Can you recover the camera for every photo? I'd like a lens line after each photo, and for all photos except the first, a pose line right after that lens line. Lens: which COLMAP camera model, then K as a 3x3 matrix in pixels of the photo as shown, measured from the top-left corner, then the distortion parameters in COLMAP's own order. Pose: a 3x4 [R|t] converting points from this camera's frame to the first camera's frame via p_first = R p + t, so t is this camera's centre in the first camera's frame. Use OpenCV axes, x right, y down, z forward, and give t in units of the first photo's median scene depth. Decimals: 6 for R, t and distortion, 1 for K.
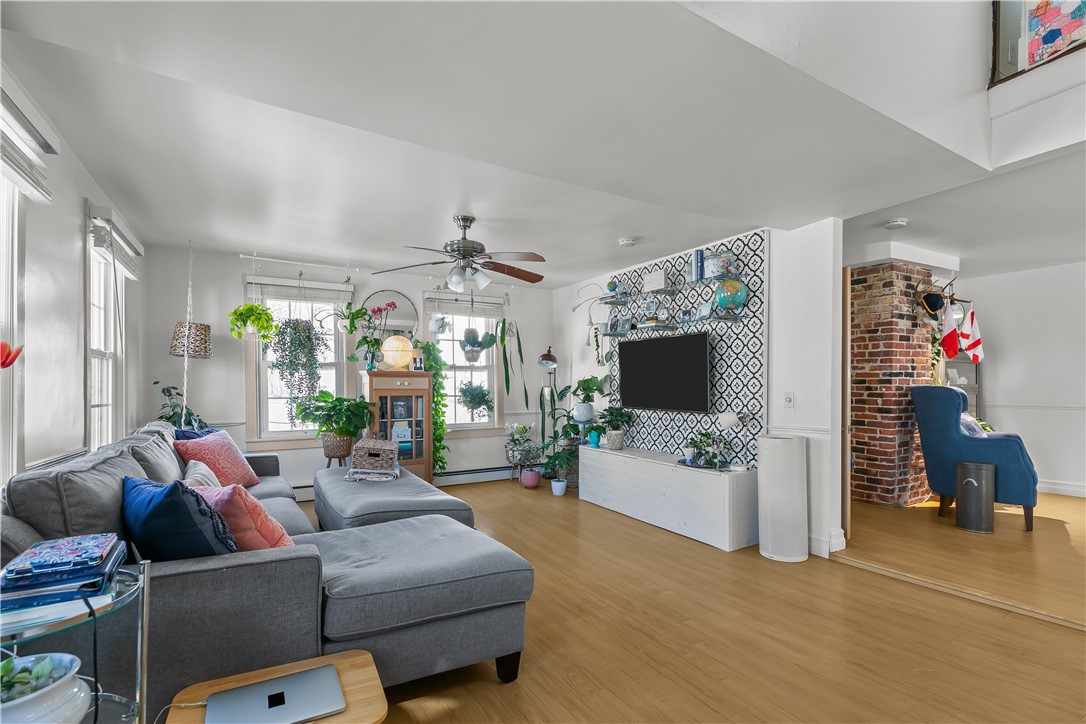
lens RADIAL K [[499.7, 0, 549.4], [0, 499.7, 388.6], [0, 0, 1]] dist [0.000081, -0.000093]
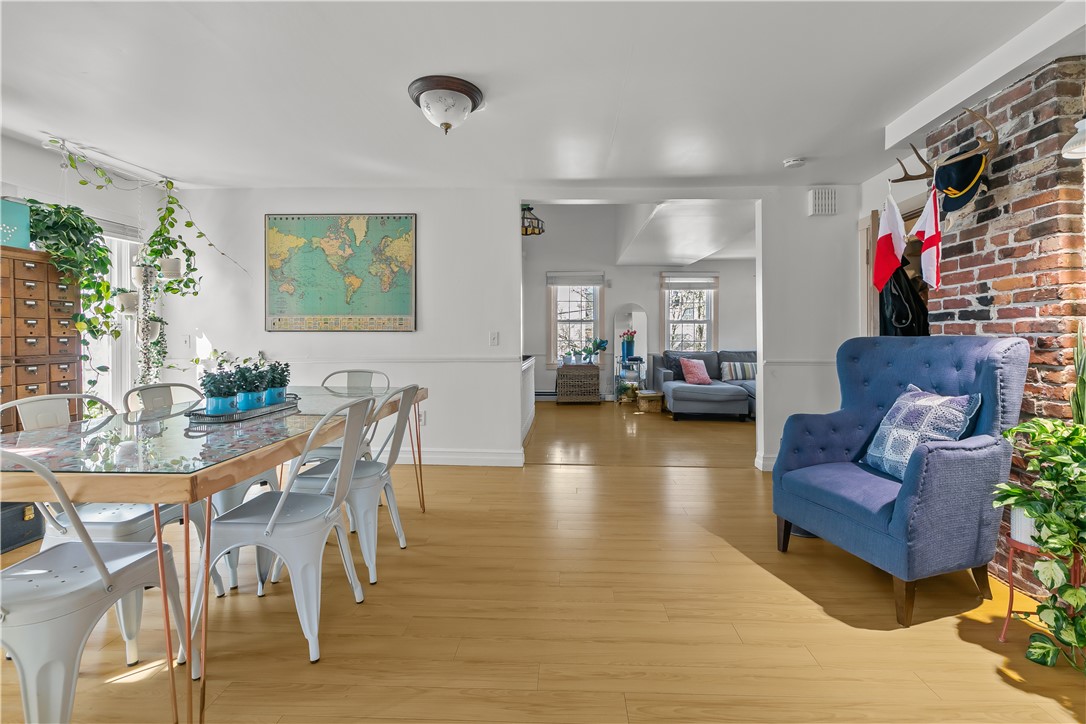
lens RADIAL K [[500.4, 0, 547.8], [0, 500.4, 338.5], [0, 0, 1]] dist [0.000714, 0.000094]
pose [[-0.540021, 0.011018, -0.841579, 1.399399], [0.003287, 0.999934, 0.010982, -0.010501], [0.841645, 0.003164, -0.540022, 0.904480]]
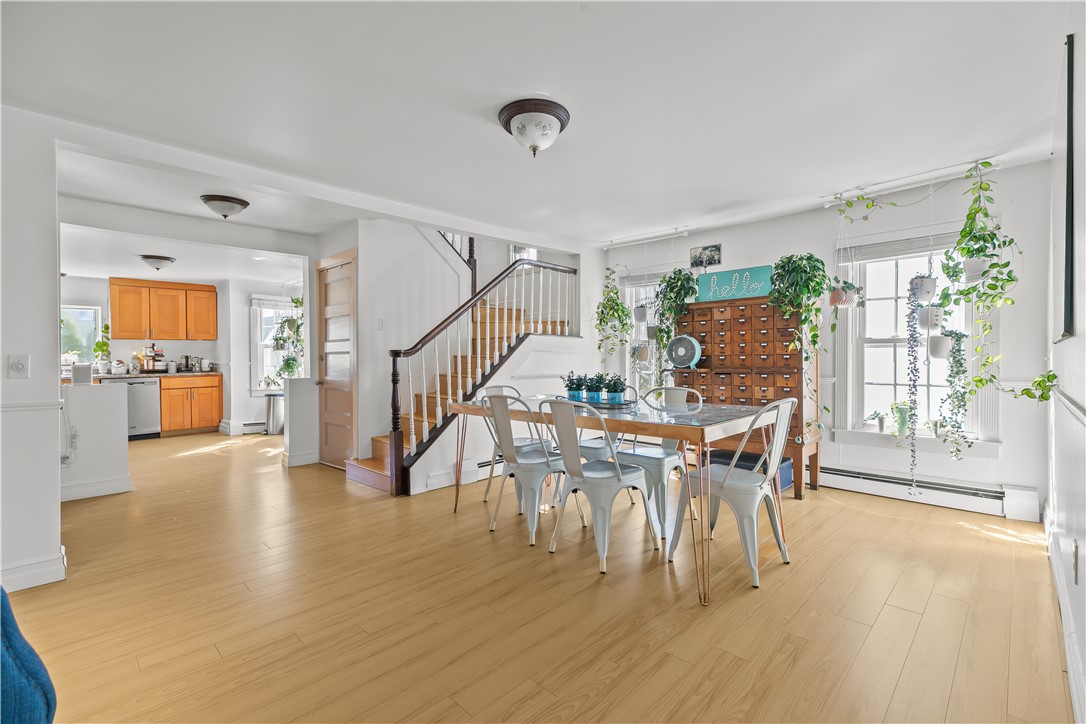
lens RADIAL K [[485.8, 0, 547.1], [0, 485.8, 356.9], [0, 0, 1]] dist [0.004107, 0.000133]
pose [[-0.255635, 0.012197, 0.966697, 0.519246], [0.007723, 0.999914, -0.010574, 0.001770], [-0.966743, 0.004763, -0.255707, 0.656177]]
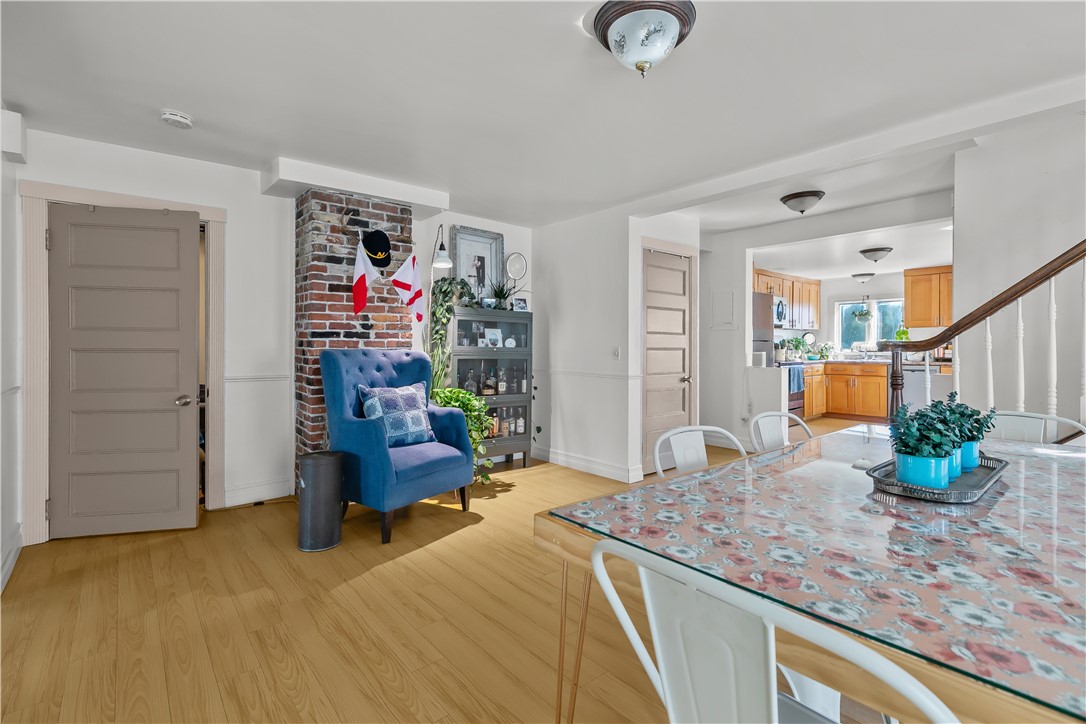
lens RADIAL K [[485.8, 0, 547.1], [0, 485.8, 356.9], [0, 0, 1]] dist [0.004107, 0.000133]
pose [[0.985464, 0.002309, 0.169867, 0.881892], [-0.006003, 0.999756, 0.021237, -0.011507], [-0.169776, -0.021948, 0.985238, 0.194618]]
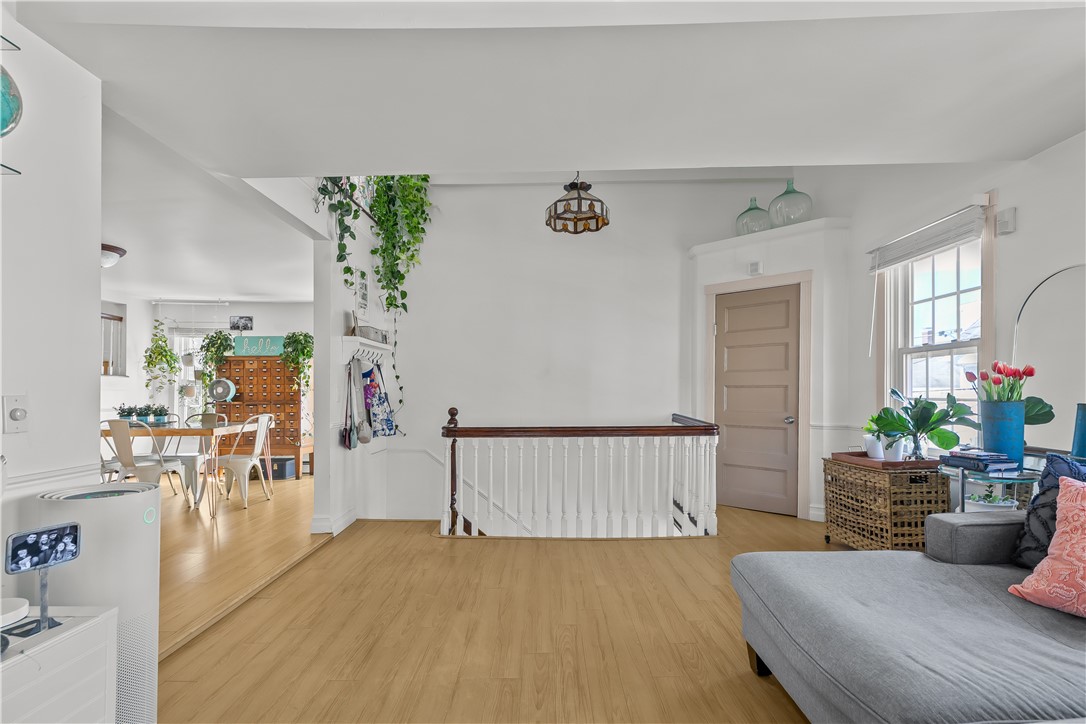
lens RADIAL K [[508.9, 0, 540.1], [0, 508.9, 392.8], [0, 0, 1]] dist [0.004169, 0.000345]
pose [[-0.854104, 0.012067, 0.519963, -0.104411], [0.009987, 0.999927, -0.006802, 0.009475], [-0.520007, -0.000617, -0.854162, 0.898485]]
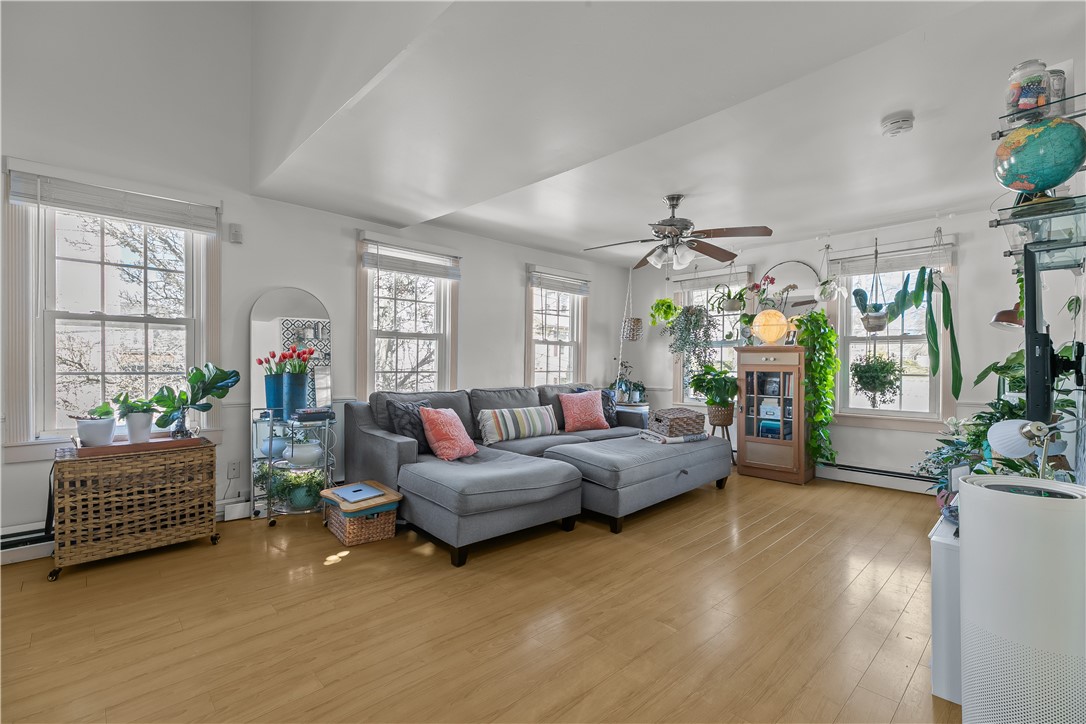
lens RADIAL K [[490.4, 0, 551.1], [0, 490.4, 367.7], [0, 0, 1]] dist [0.005955, -0.000016]
pose [[0.236258, 0.013806, -0.971592, 0.571411], [-0.008835, 0.999888, 0.012060, -0.001531], [0.971650, 0.005735, 0.236354, 0.393984]]
